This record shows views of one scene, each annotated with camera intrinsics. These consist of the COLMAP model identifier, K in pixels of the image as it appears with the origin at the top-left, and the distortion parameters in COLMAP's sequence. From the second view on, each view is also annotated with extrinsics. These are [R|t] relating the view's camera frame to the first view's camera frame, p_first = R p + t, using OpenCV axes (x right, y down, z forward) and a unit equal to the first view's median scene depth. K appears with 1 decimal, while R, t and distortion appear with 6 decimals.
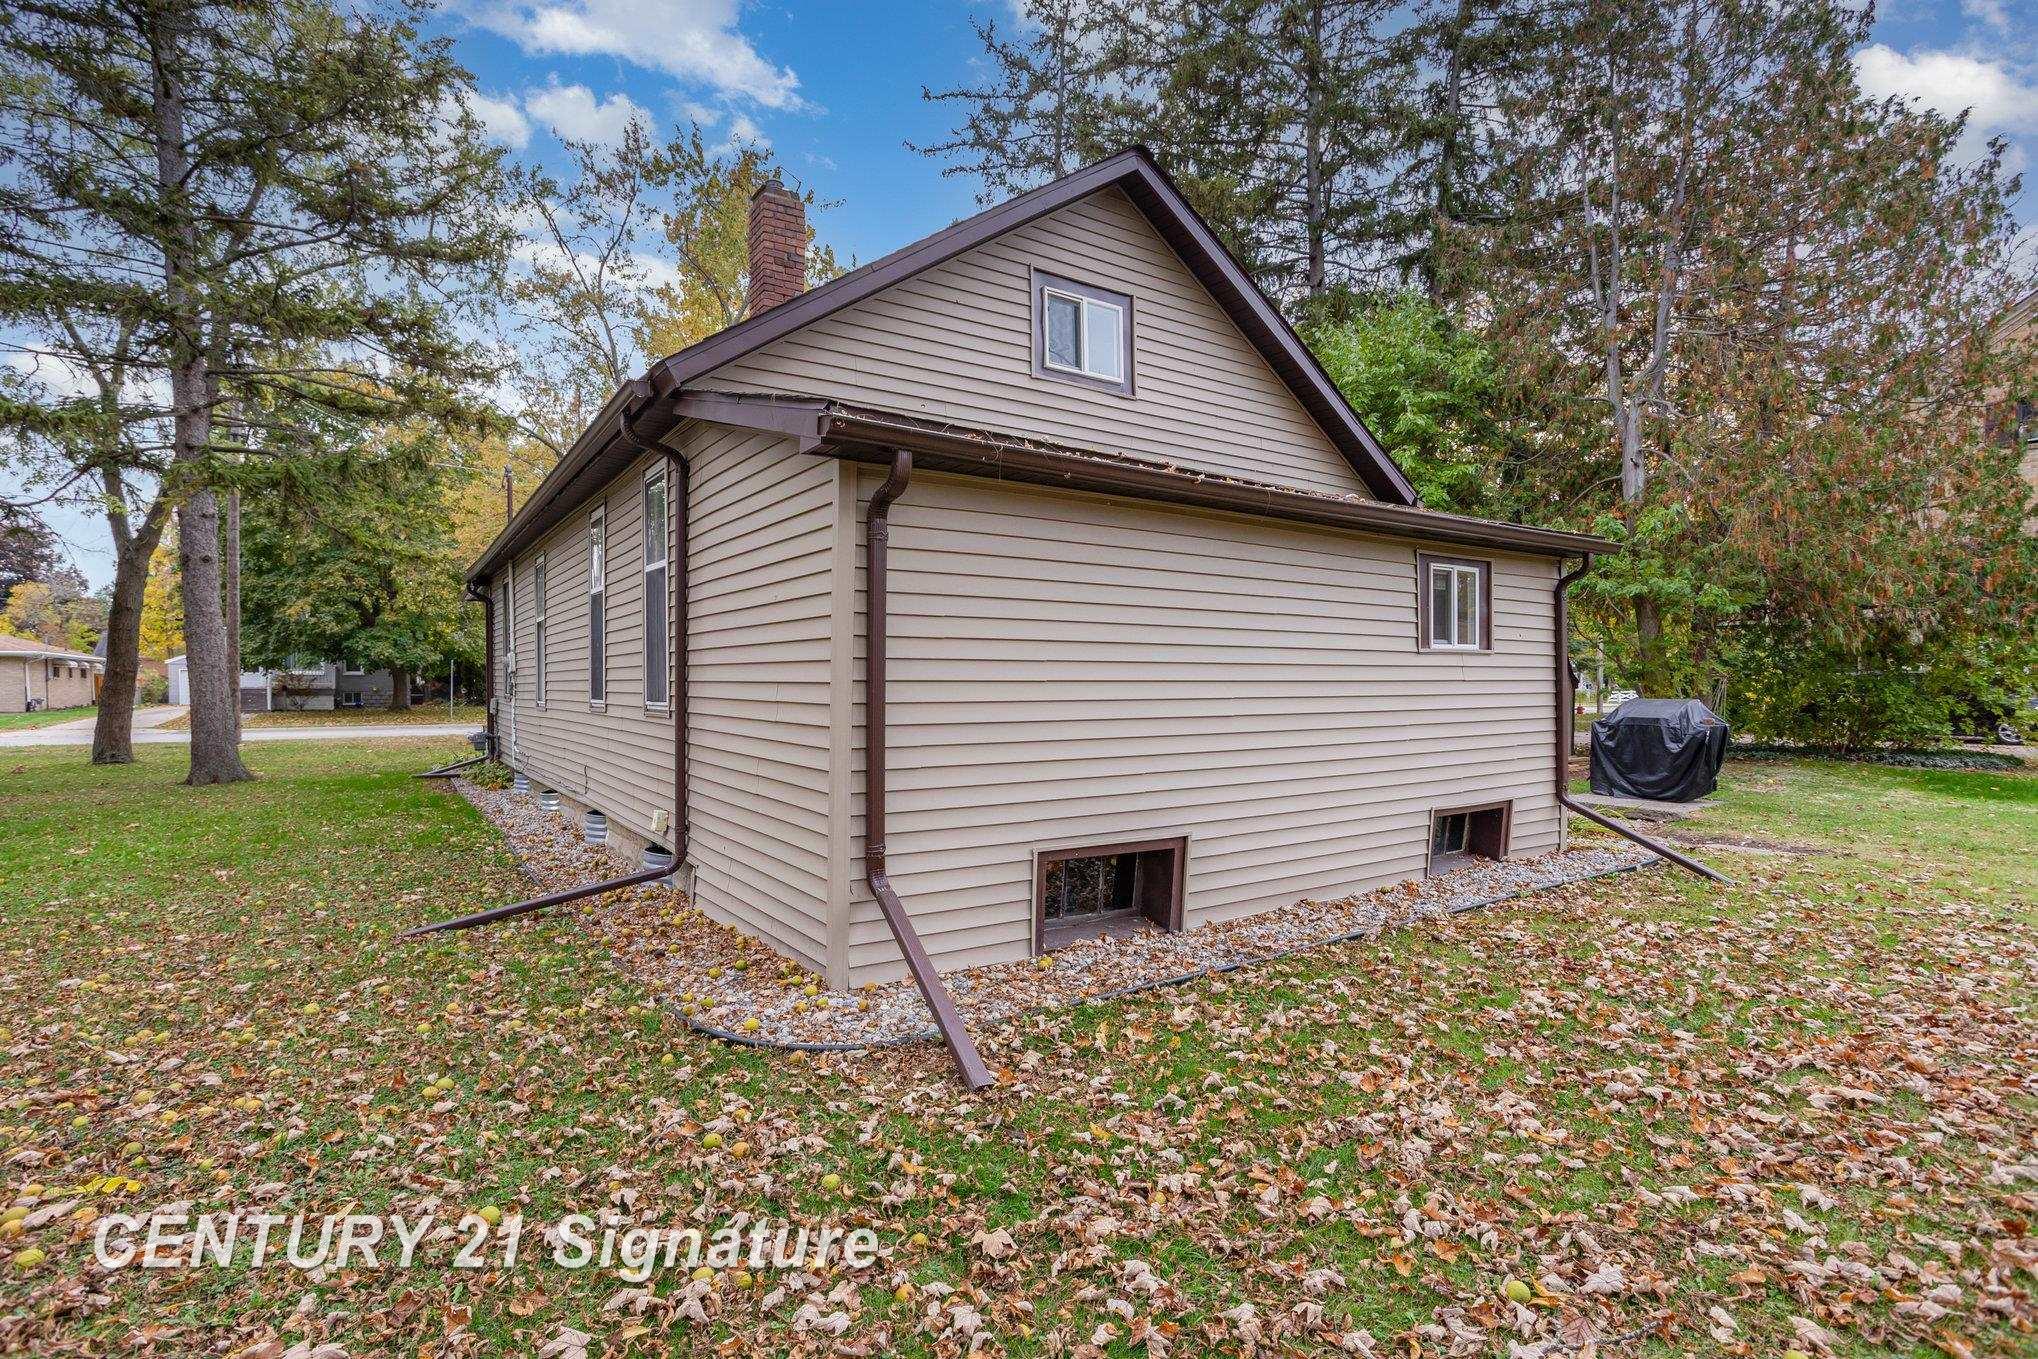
lens RADIAL K [[982.0, 0, 1006.9], [0, 982.0, 666.7], [0, 0, 1]] dist [-0.049606, 0.033034]
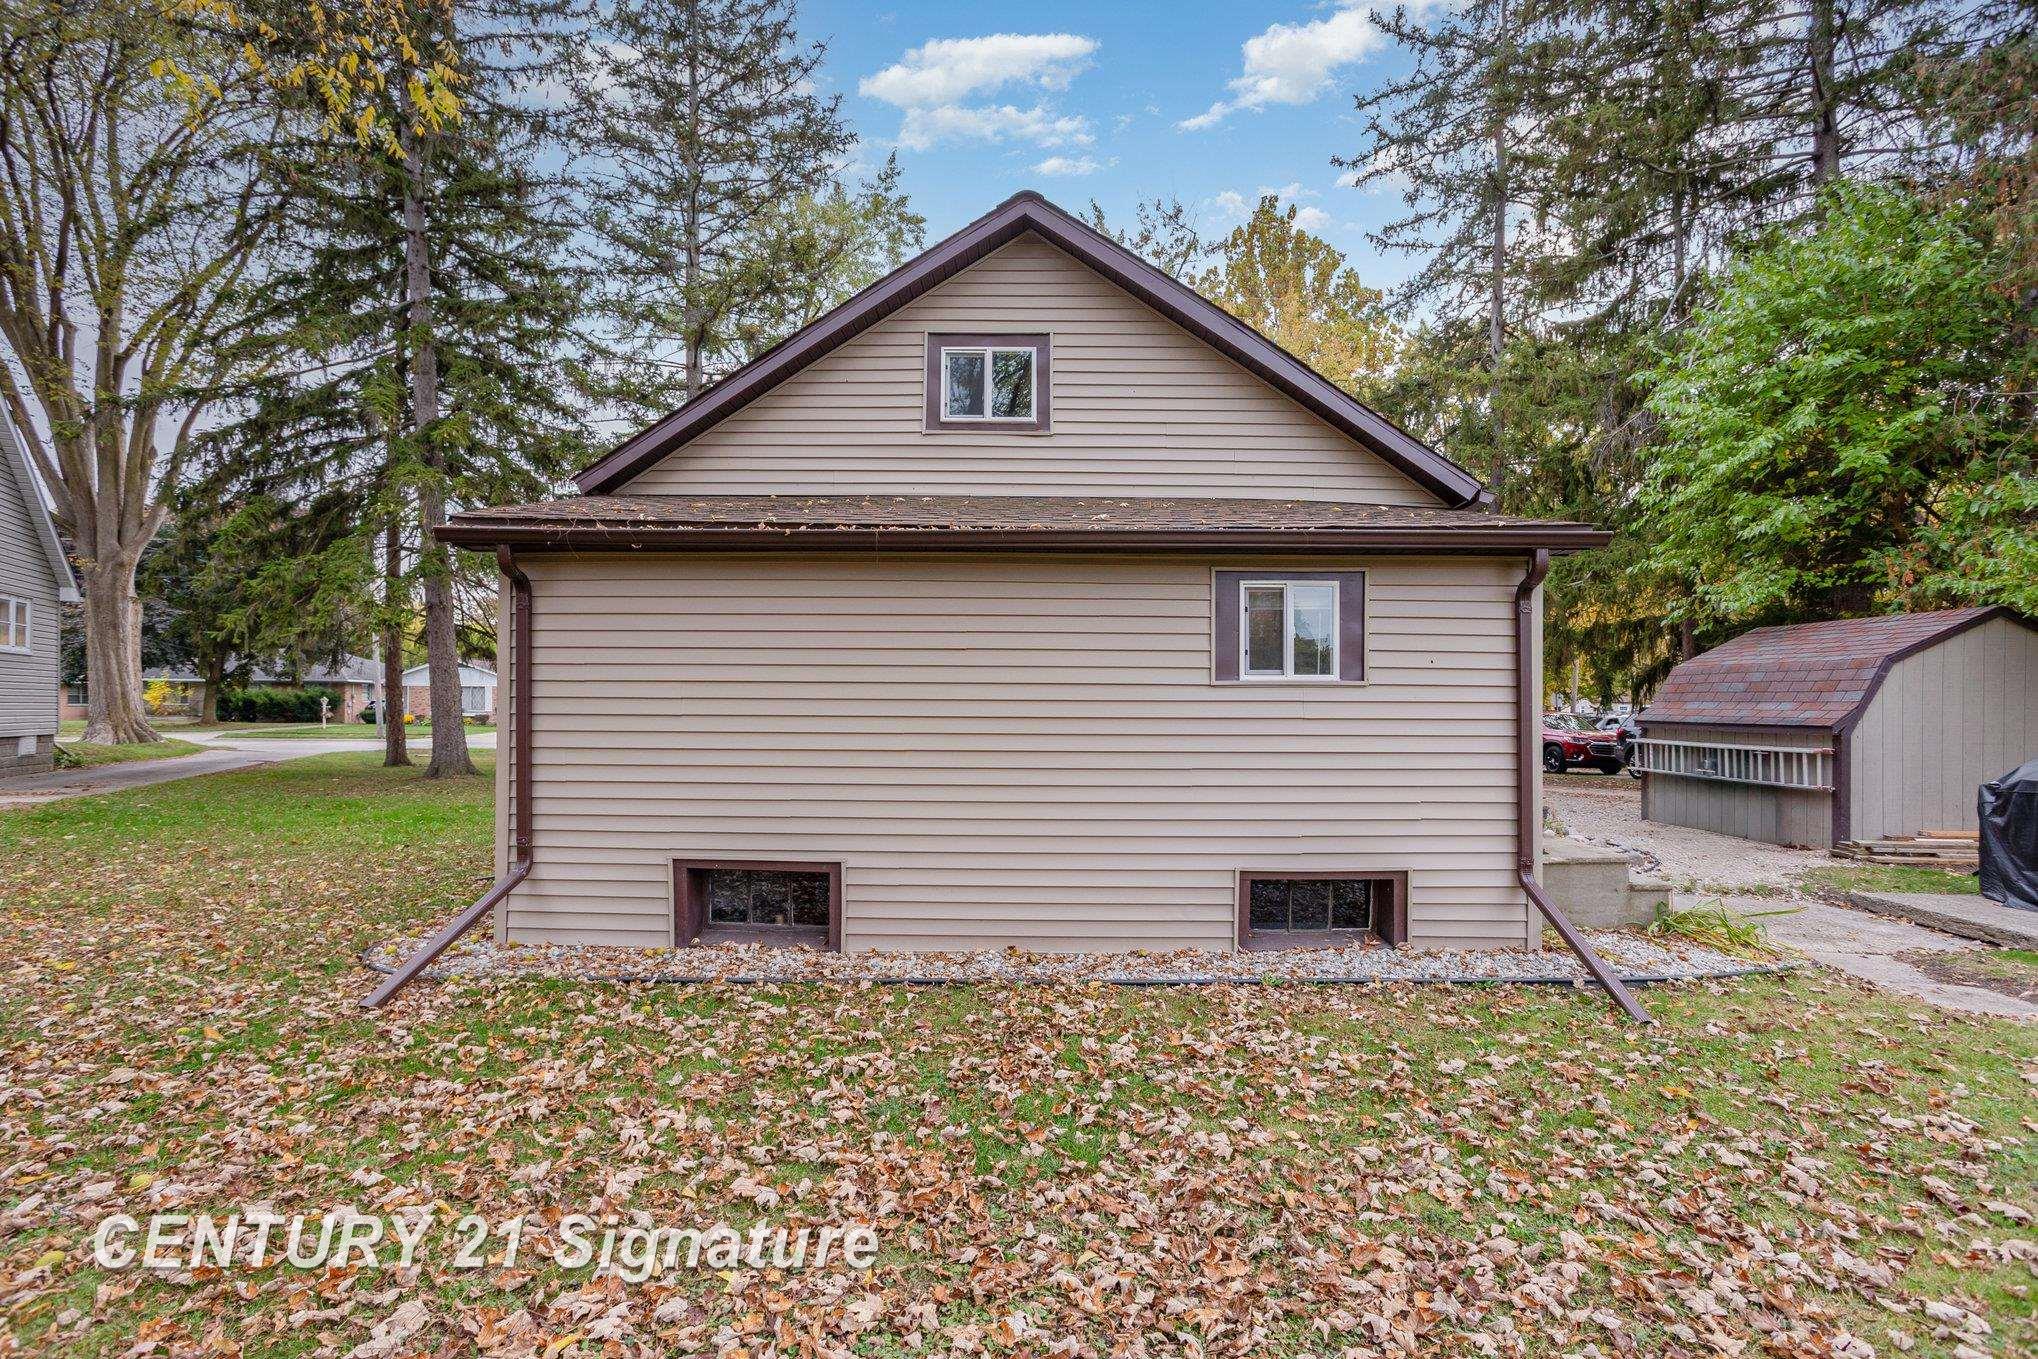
lens RADIAL K [[982.0, 0, 1006.9], [0, 982.0, 666.7], [0, 0, 1]] dist [-0.049606, 0.033034]
pose [[0.828100, -0.022304, -0.560136, 0.751911], [0.002195, 0.999330, -0.036547, 0.000209], [0.560576, 0.029035, 0.827594, 0.174981]]
